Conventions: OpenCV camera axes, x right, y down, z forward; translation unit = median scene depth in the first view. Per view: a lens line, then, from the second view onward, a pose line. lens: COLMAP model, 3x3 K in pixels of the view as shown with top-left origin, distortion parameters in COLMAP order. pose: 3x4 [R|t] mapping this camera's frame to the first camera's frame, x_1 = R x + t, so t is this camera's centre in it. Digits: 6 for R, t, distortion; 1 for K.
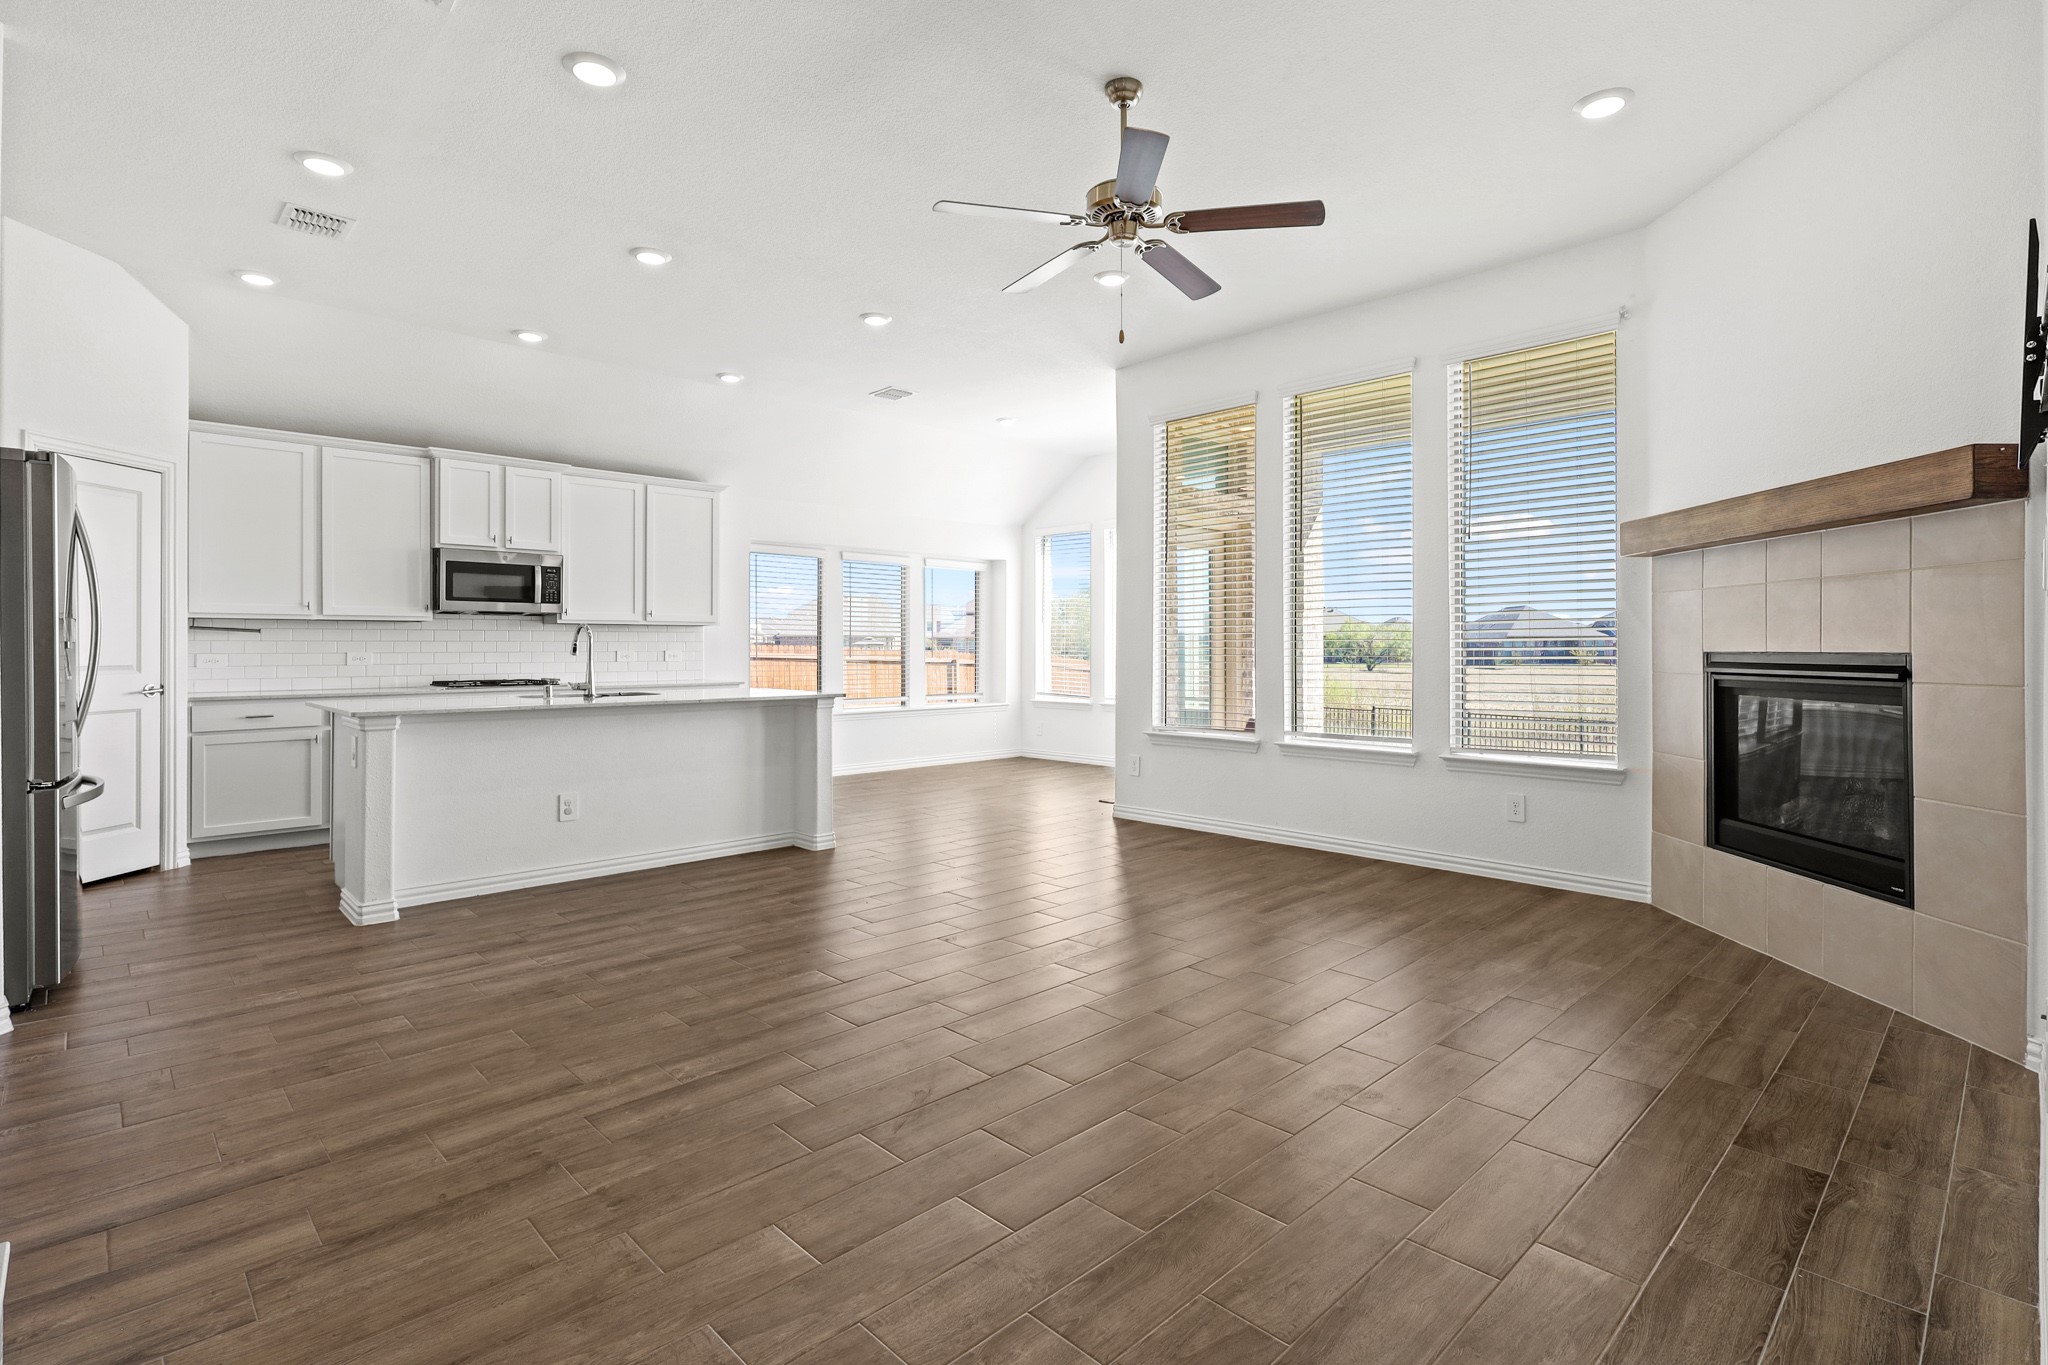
lens RADIAL K [[981.8, 0, 1062.3], [0, 981.8, 646.0], [0, 0, 1]] dist [0.001285, 0.000765]
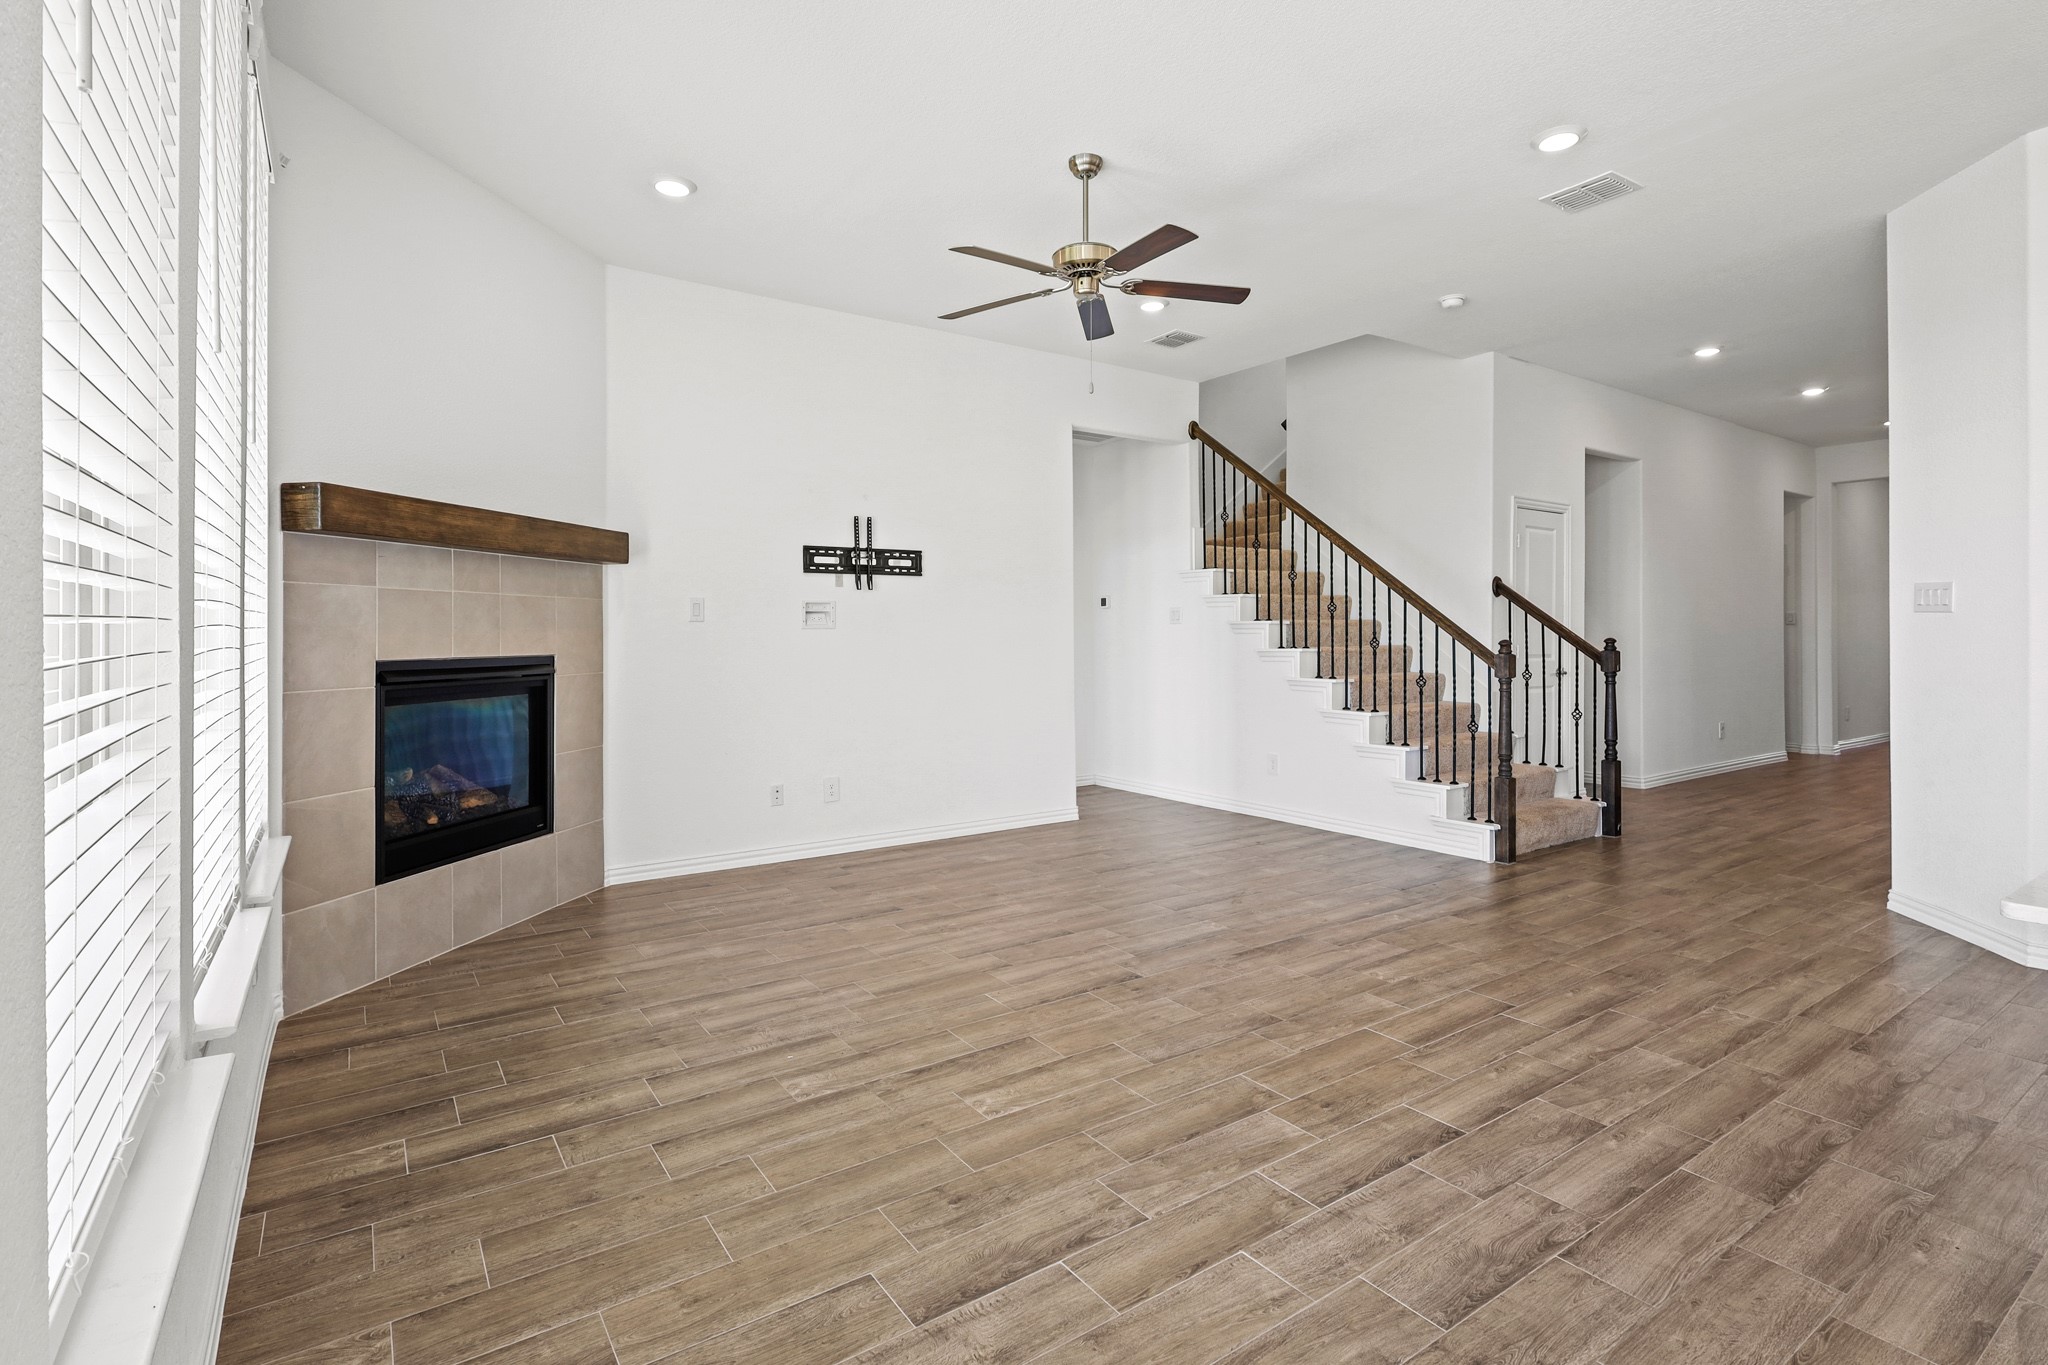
lens RADIAL K [[981.8, 0, 1020.3], [0, 981.8, 628.8], [0, 0, 1]] dist [0.001285, 0.000765]
pose [[-0.978800, 0.005463, 0.204746, -0.052062], [0.003687, 0.999952, -0.009055, -0.007855], [-0.204786, -0.008108, -0.978773, 1.149850]]
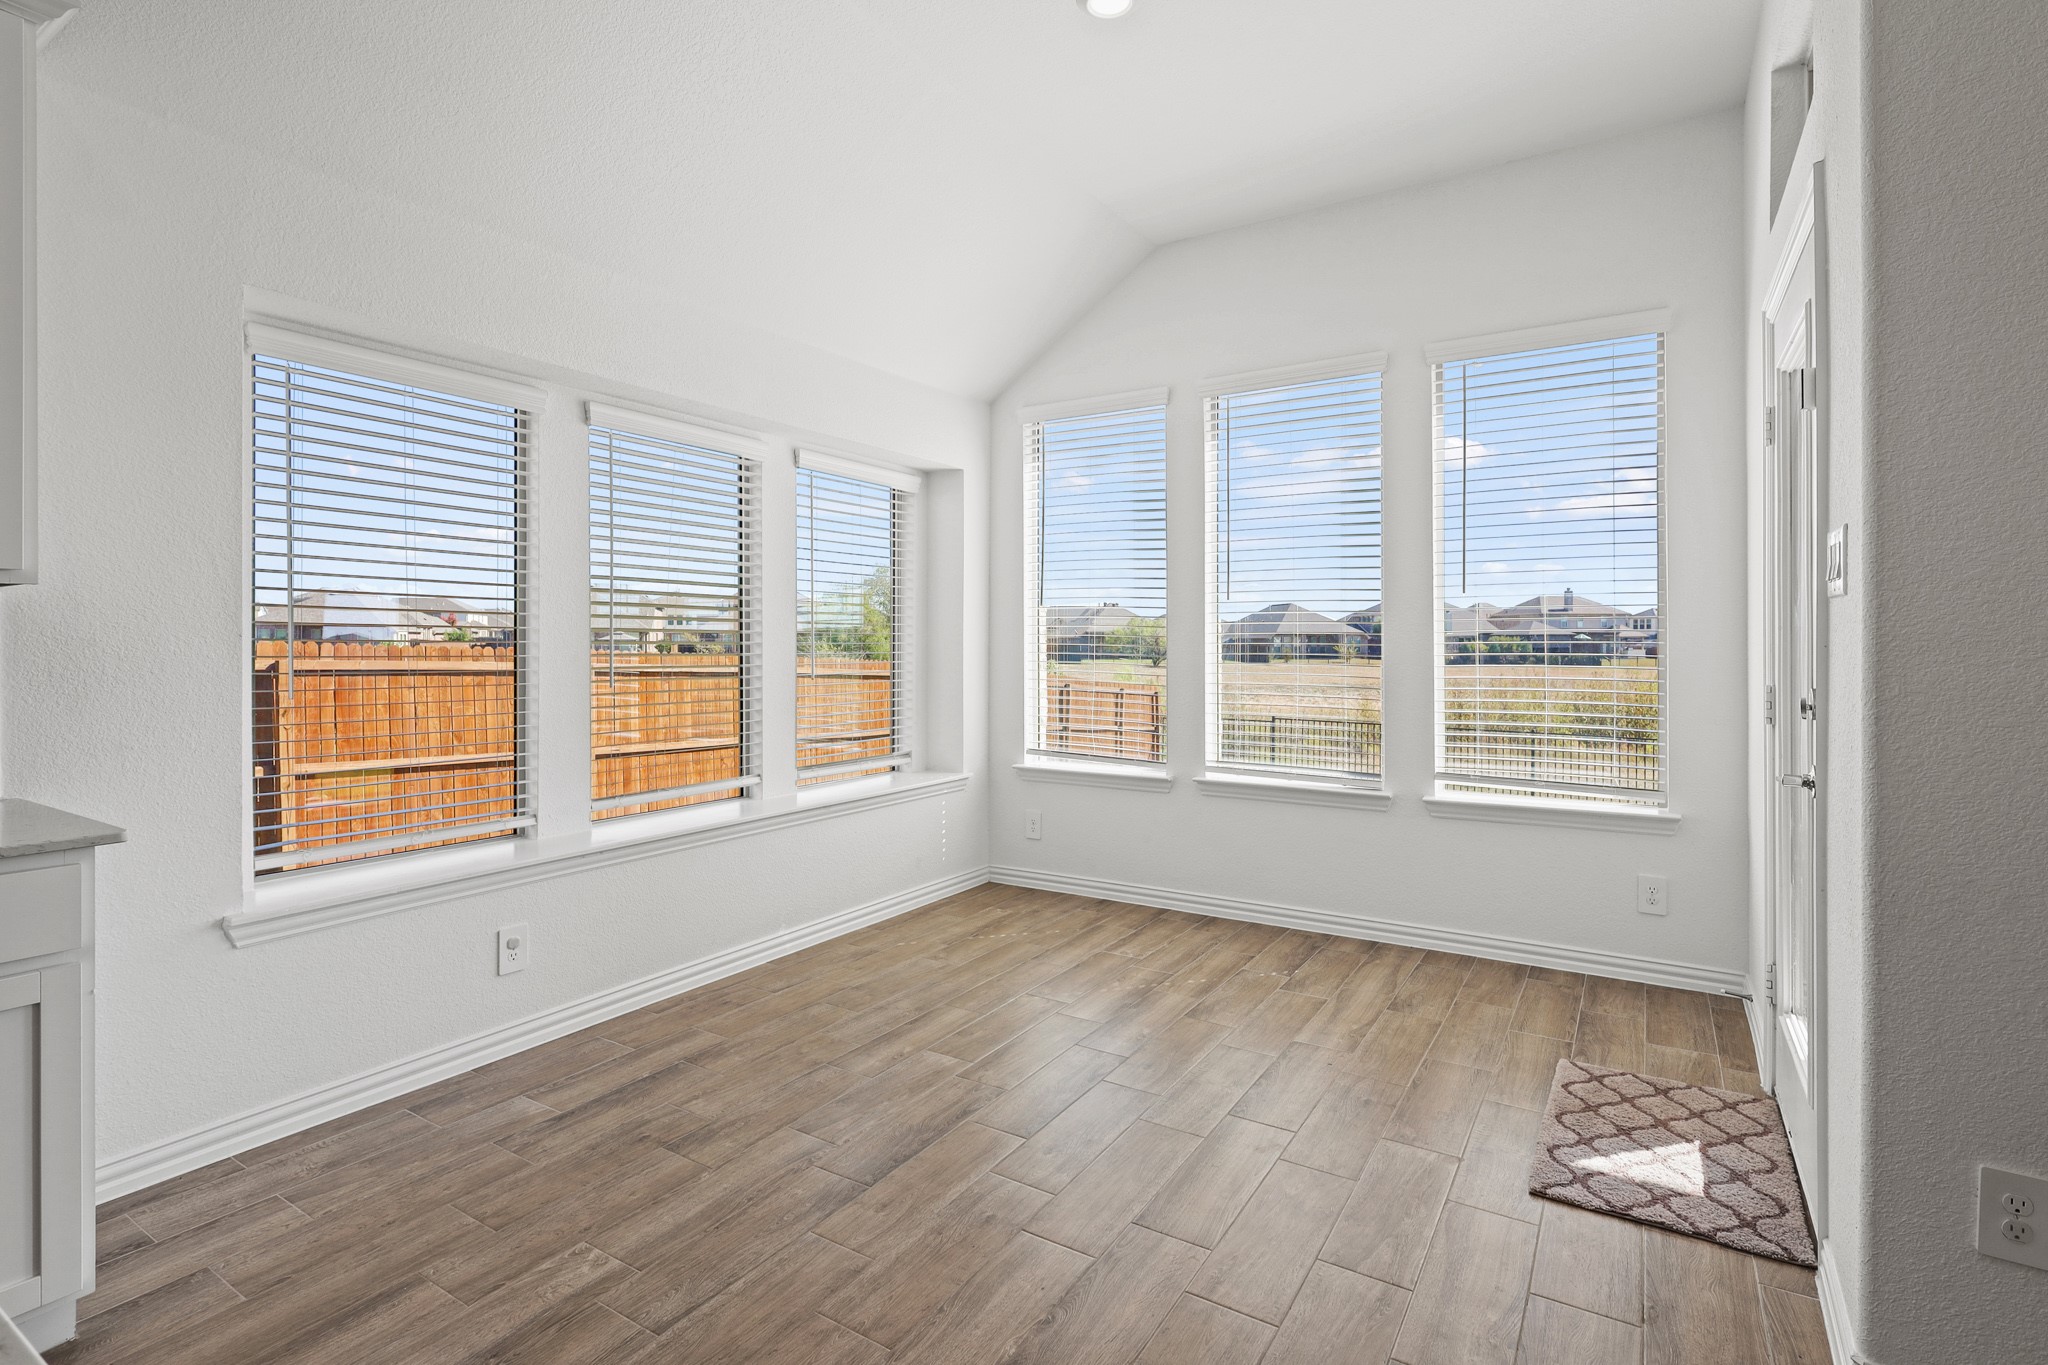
lens RADIAL K [[981.8, 0, 1036.9], [0, 981.8, 652.8], [0, 0, 1]] dist [0.001285, 0.000765]
pose [[0.978327, 0.000145, 0.207068, -0.198828], [-0.002752, 0.999920, 0.012306, -0.009069], [-0.207050, -0.012609, 0.978249, 0.884909]]
